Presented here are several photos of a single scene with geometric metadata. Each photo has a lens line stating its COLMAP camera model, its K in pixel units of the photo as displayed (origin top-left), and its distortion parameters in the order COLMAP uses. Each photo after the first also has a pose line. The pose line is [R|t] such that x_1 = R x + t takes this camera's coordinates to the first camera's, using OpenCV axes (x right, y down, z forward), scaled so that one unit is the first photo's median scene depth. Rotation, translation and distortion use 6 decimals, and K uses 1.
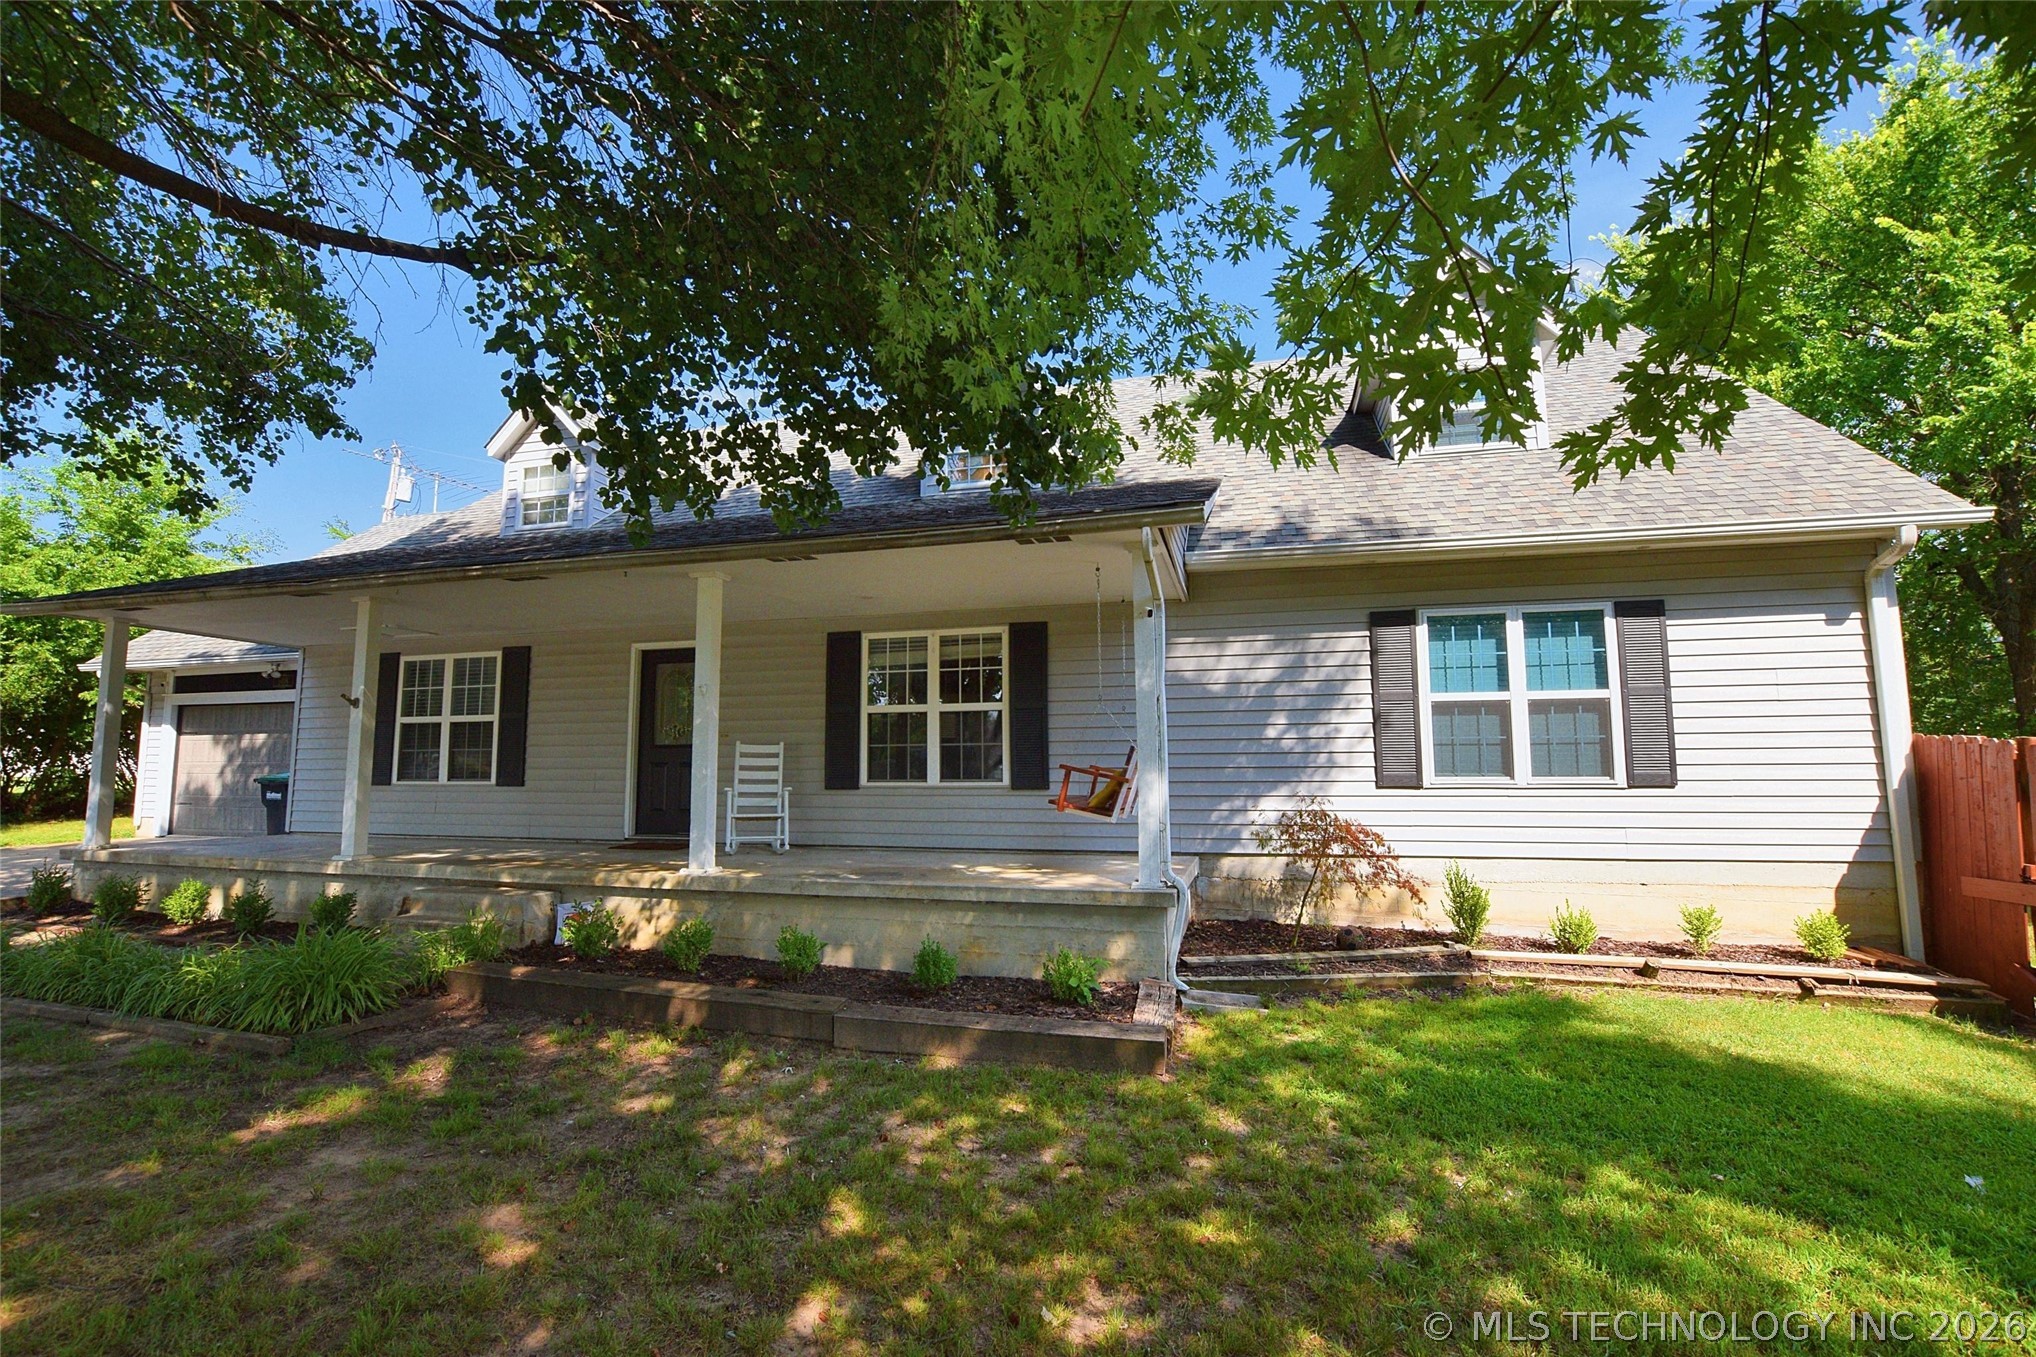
lens RADIAL K [[899.0, 0, 1015.0], [0, 899.0, 663.4], [0, 0, 1]] dist [-0.034169, 0.006607]
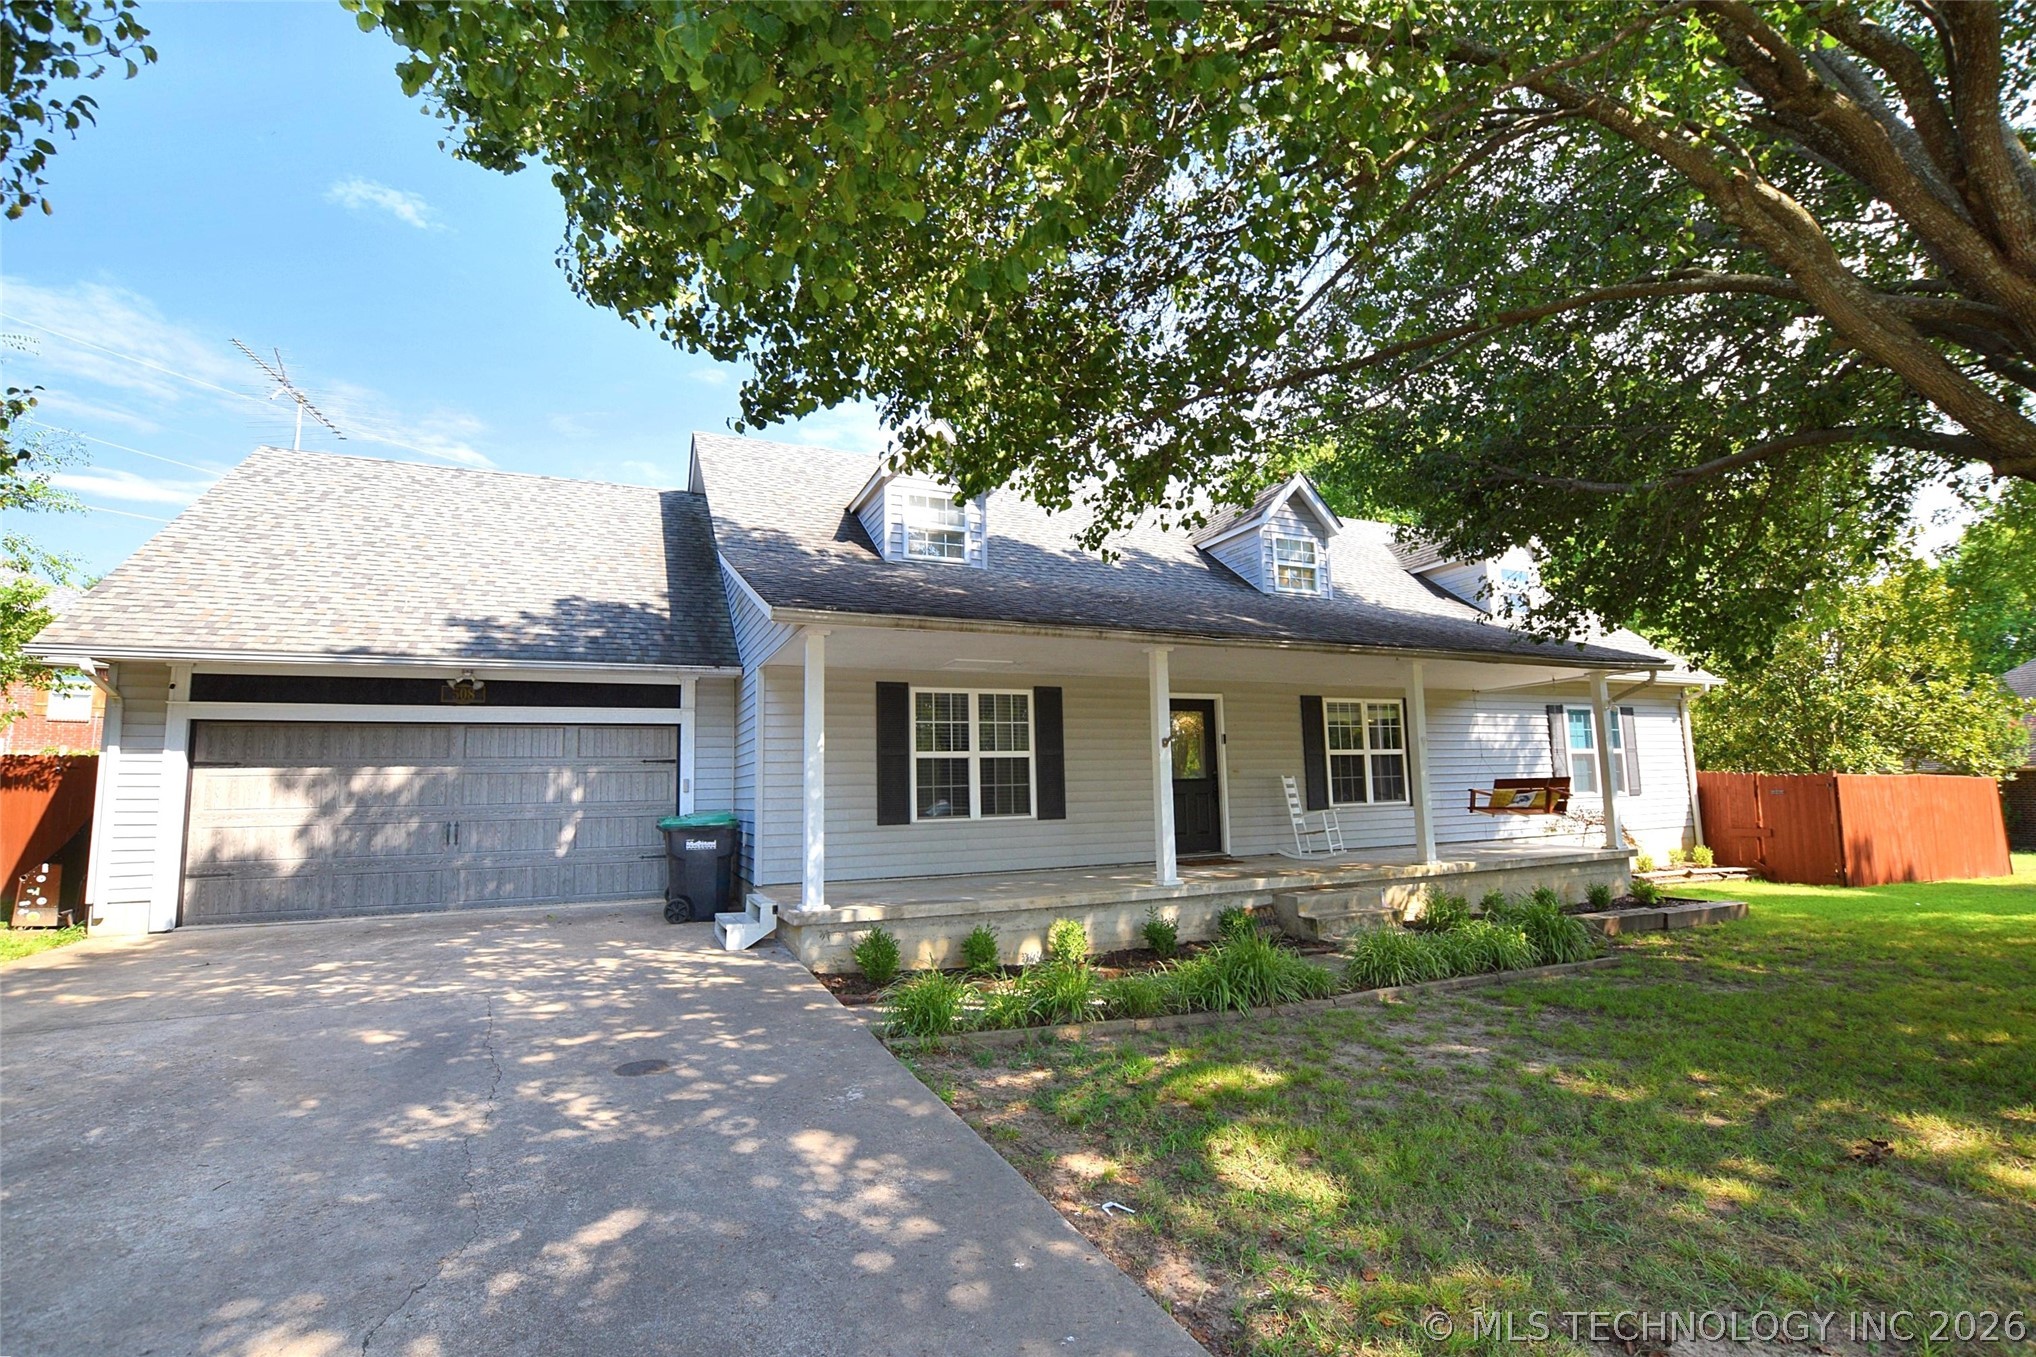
lens RADIAL K [[899.0, 0, 1027.6], [0, 899.0, 691.6], [0, 0, 1]] dist [-0.034169, 0.006607]
pose [[0.777374, 0.066534, 0.625510, -1.689204], [-0.040437, 0.997619, -0.055860, 0.064526], [-0.627738, 0.018130, 0.778214, 0.251999]]
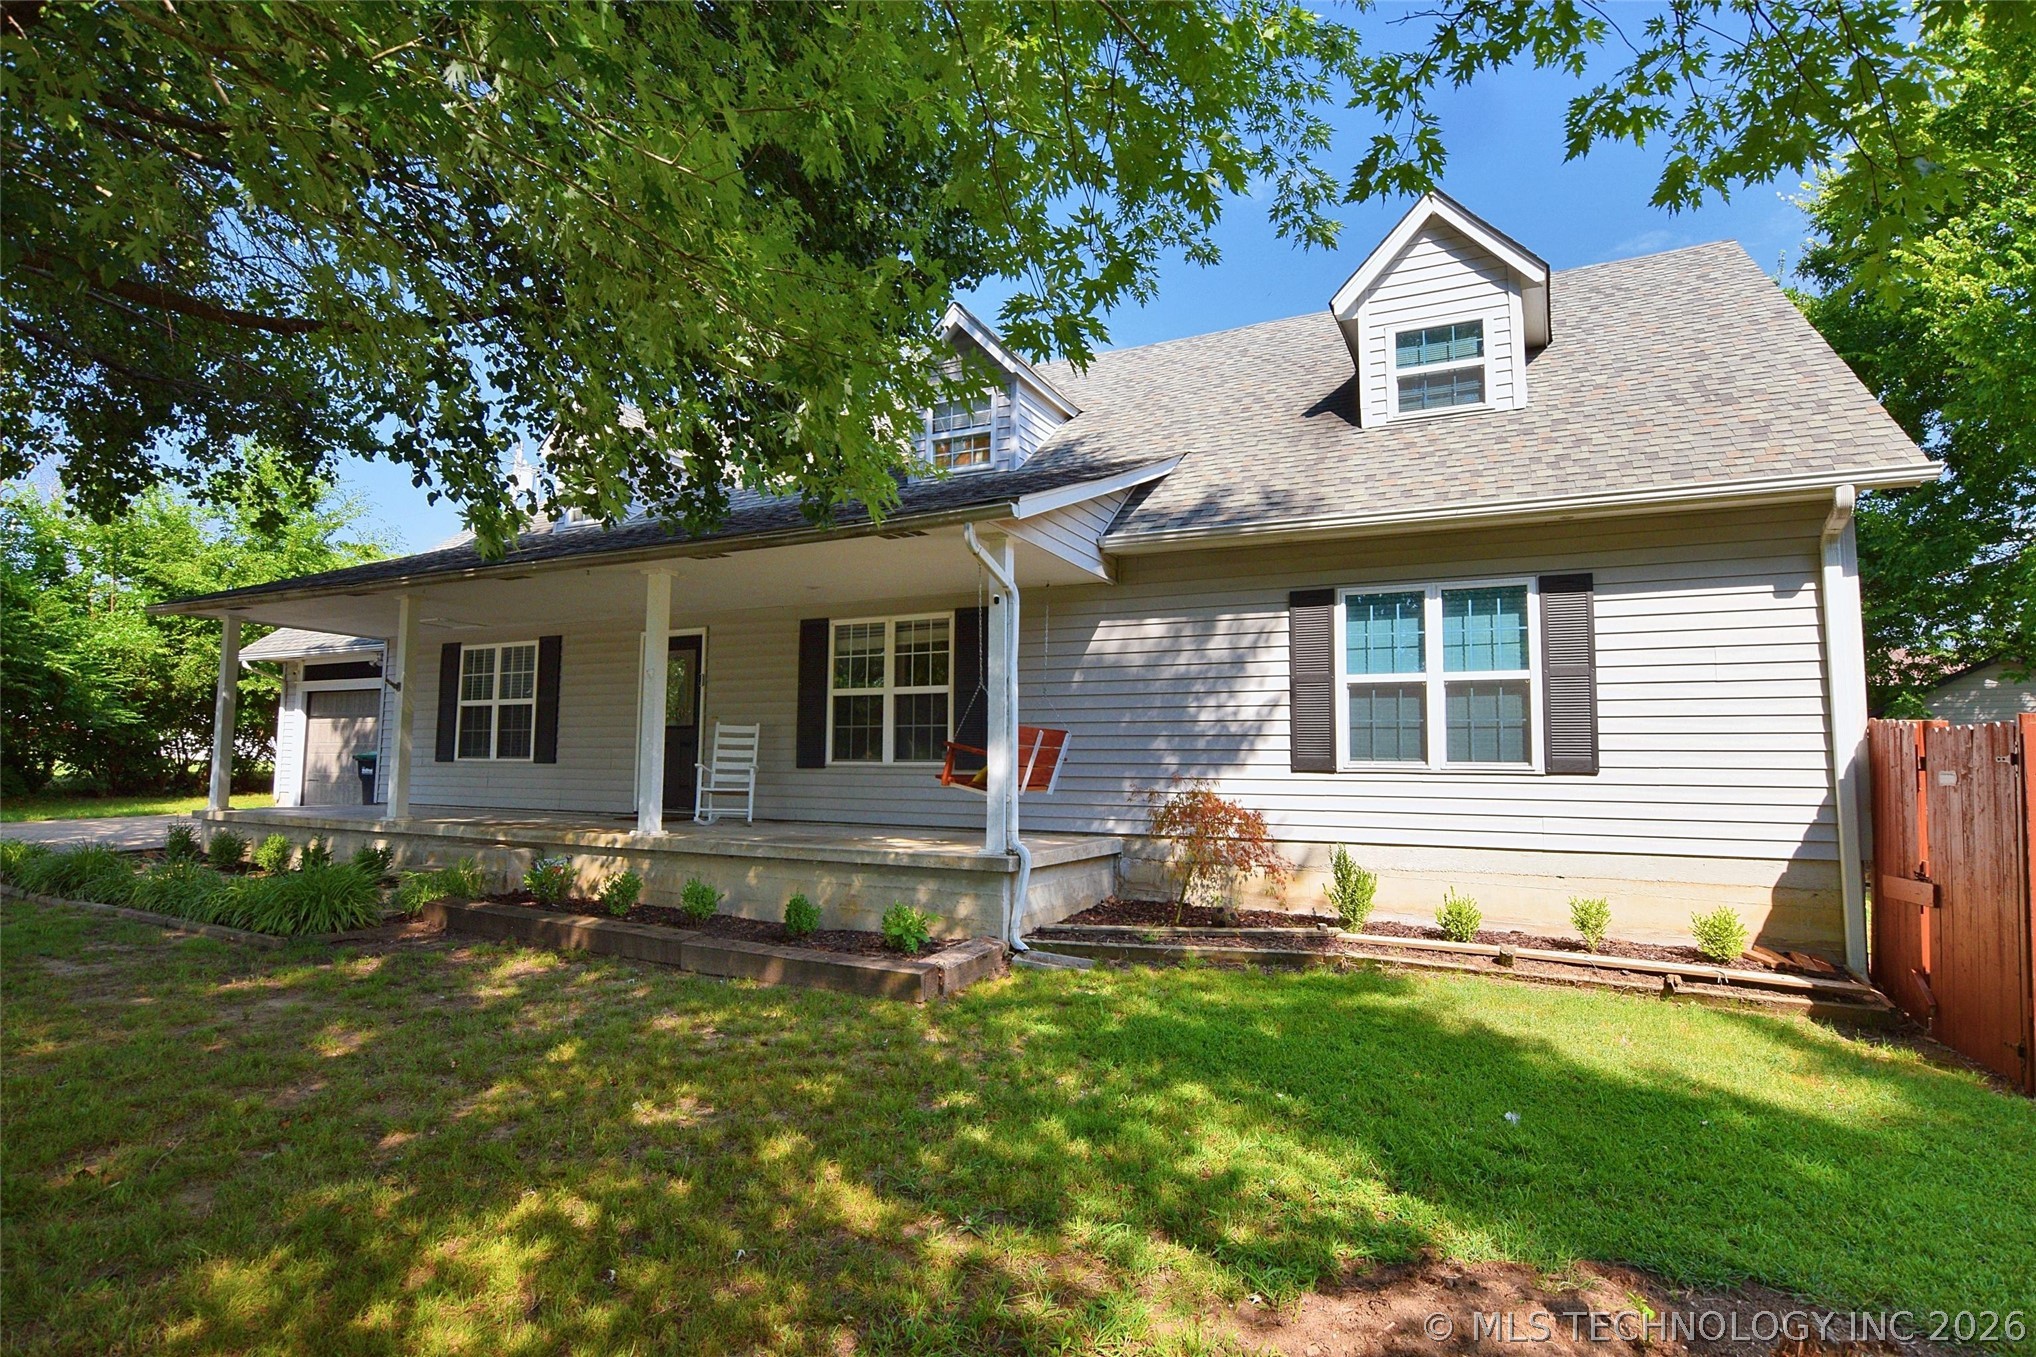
lens RADIAL K [[1040.4, 0, 1017.4], [0, 1040.4, 663.0], [0, 0, 1]] dist [-0.016851, 0.000053]
pose [[0.979386, -0.007005, -0.201874, 0.353842], [0.010823, 0.999783, 0.017817, -0.003467], [0.201705, -0.019635, 0.979249, -0.183266]]
